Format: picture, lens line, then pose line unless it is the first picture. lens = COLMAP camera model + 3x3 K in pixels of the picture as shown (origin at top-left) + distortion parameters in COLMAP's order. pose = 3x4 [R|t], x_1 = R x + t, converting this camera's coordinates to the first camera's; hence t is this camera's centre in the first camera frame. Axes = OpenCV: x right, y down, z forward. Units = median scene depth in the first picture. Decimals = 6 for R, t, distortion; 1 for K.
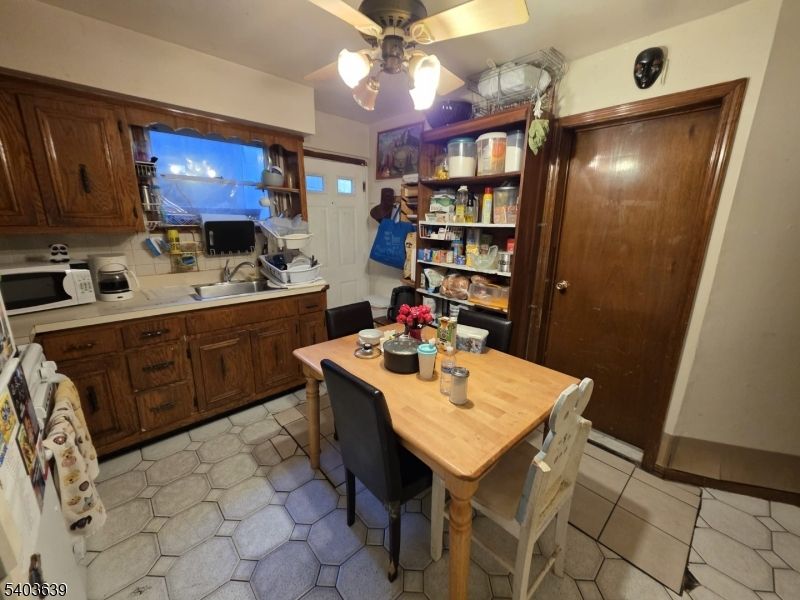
lens RADIAL K [[321.4, 0, 402.0], [0, 321.4, 299.5], [0, 0, 1]] dist [-0.000390, -0.000164]
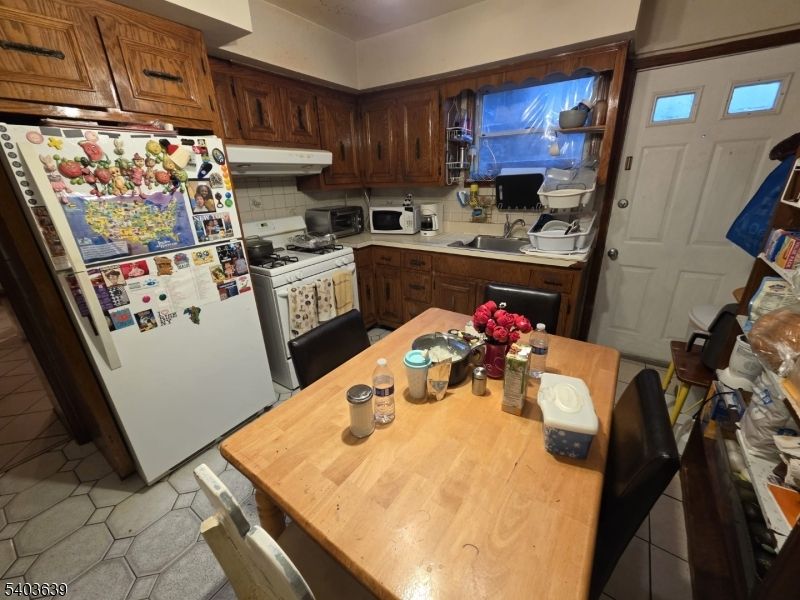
lens RADIAL K [[321.4, 0, 402.1], [0, 321.4, 298.5], [0, 0, 1]] dist [-0.000390, -0.000164]
pose [[0.222554, 0.330488, -0.917195, 0.516225], [-0.198039, 0.936501, 0.289391, -0.133882], [0.954594, 0.117236, 0.273872, 0.560023]]
